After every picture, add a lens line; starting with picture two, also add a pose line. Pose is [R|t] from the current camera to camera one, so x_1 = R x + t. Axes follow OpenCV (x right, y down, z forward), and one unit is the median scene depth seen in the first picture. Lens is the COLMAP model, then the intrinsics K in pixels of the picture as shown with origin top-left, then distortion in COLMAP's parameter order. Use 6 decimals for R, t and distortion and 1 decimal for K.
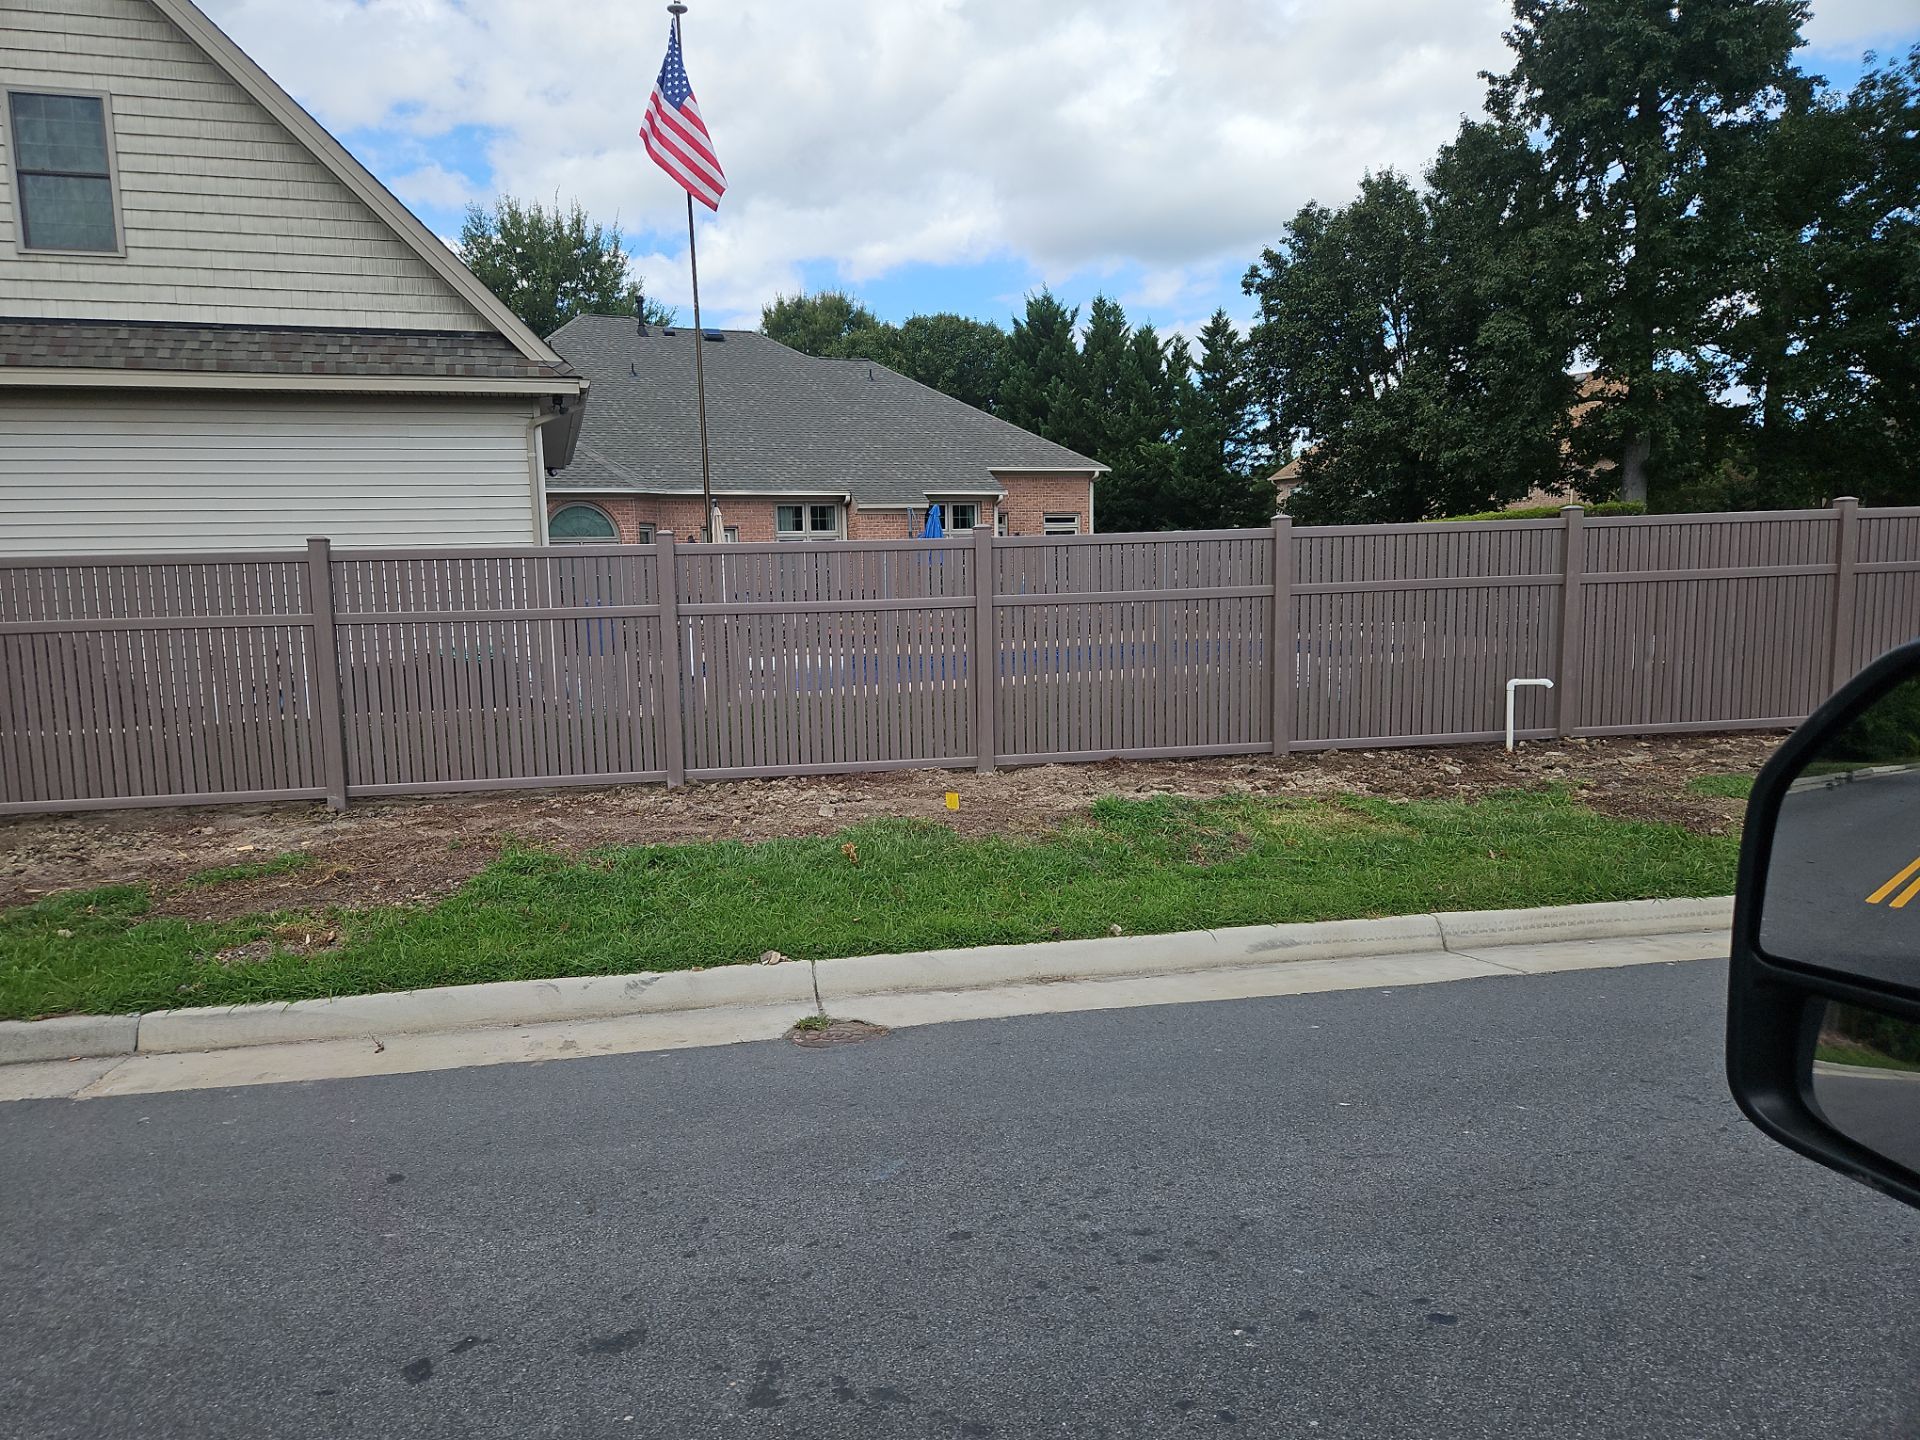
lens RADIAL K [[1256.0, 0, 998.1], [0, 1256.0, 710.2], [0, 0, 1]] dist [0.065584, -0.032644]
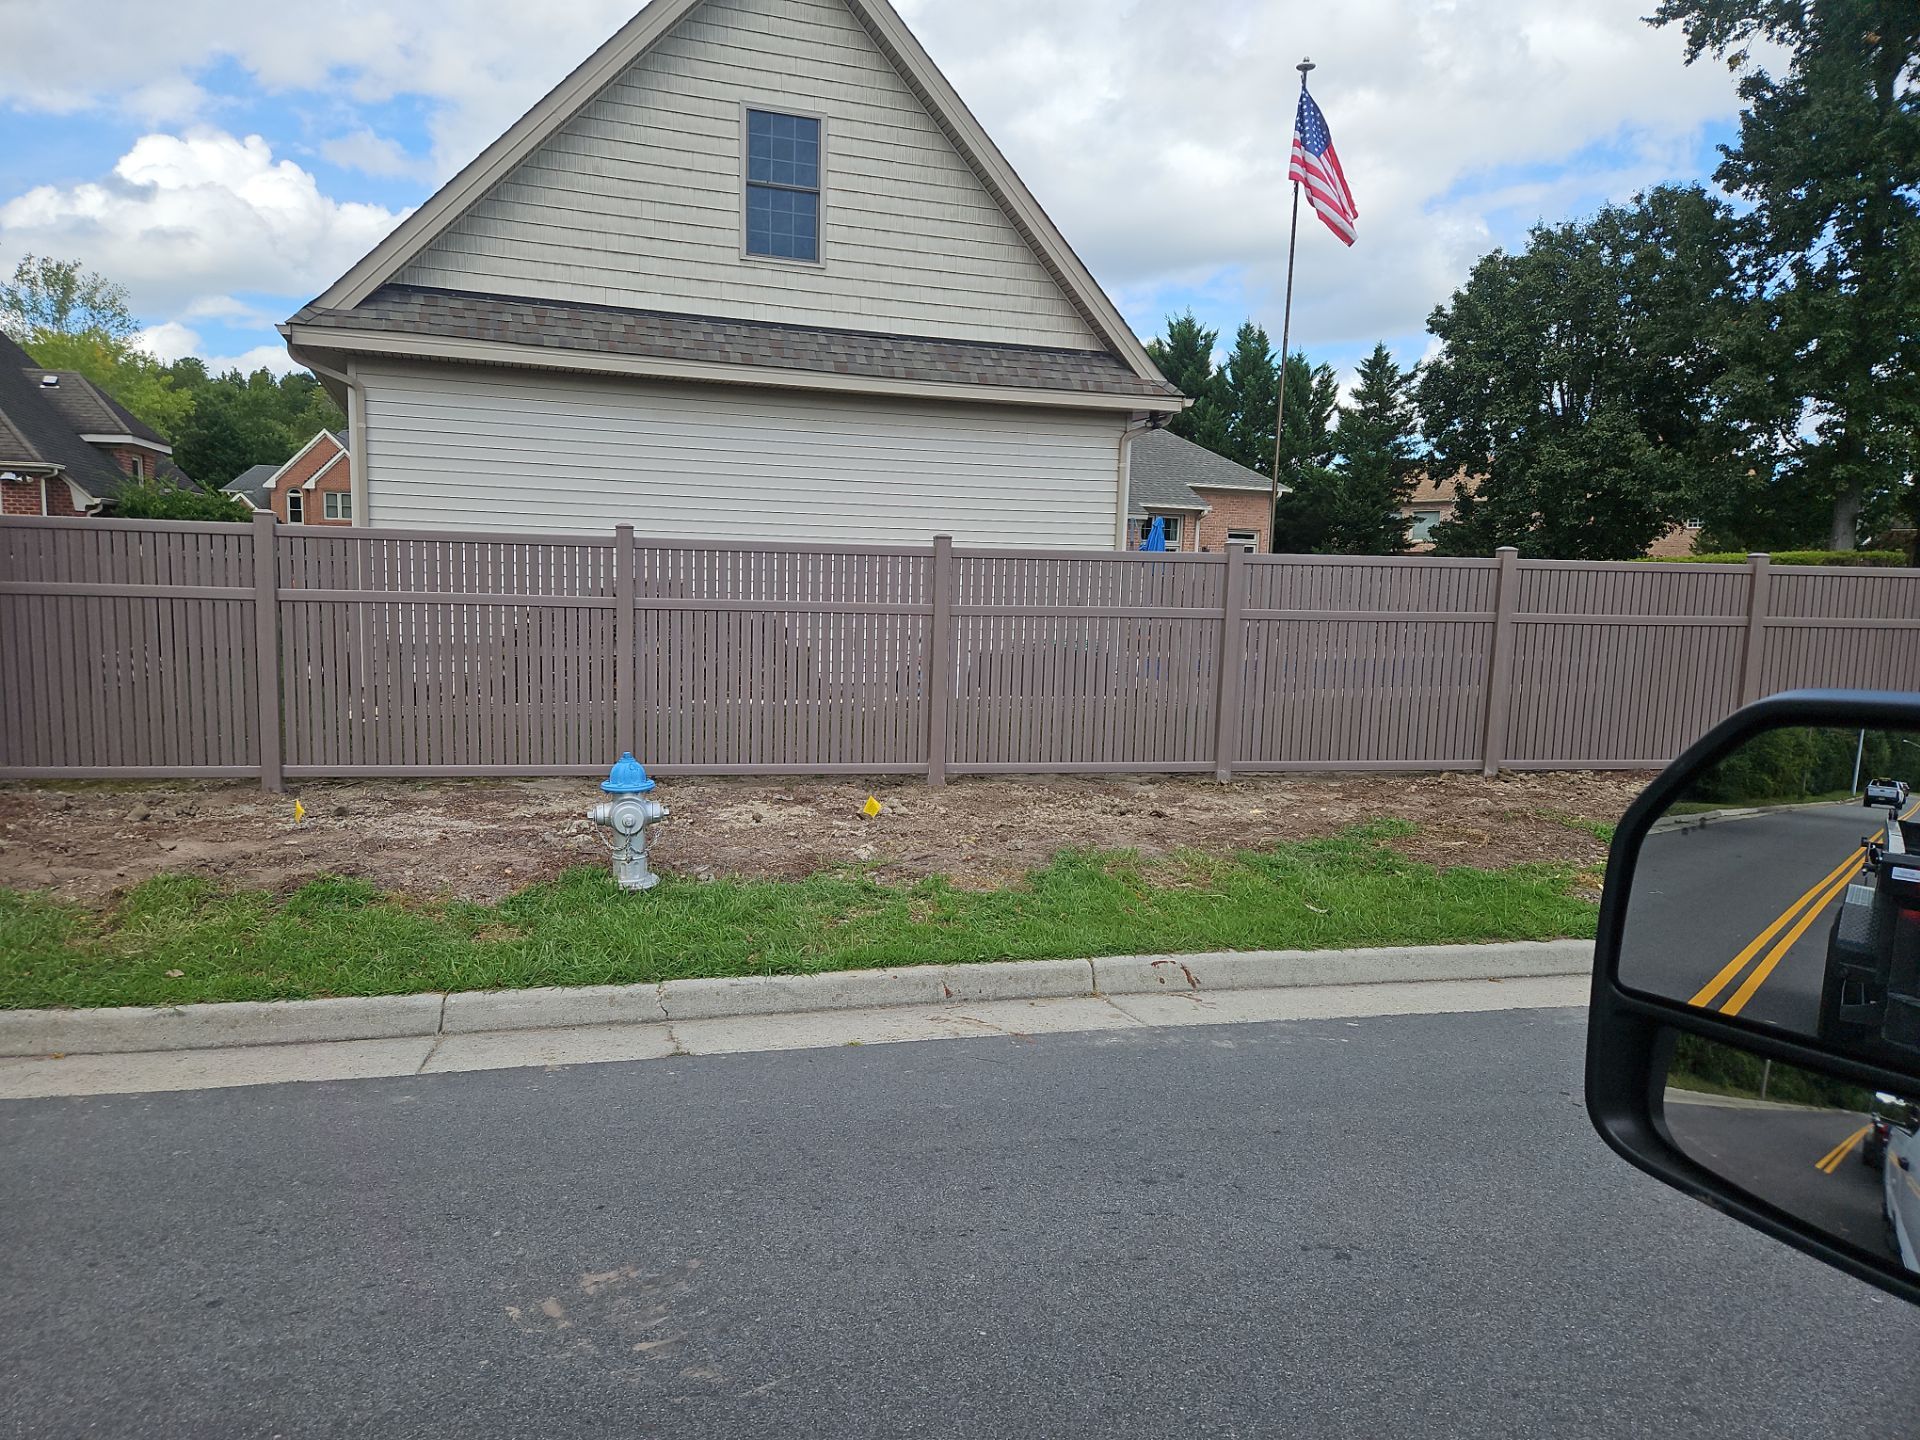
lens RADIAL K [[1256.0, 0, 988.5], [0, 1256.0, 711.4], [0, 0, 1]] dist [0.065584, -0.032644]
pose [[0.997081, 0.044027, 0.062376, -0.218489], [-0.043682, 0.999022, -0.006880, 0.007630], [-0.062618, 0.004135, 0.998029, -0.024084]]
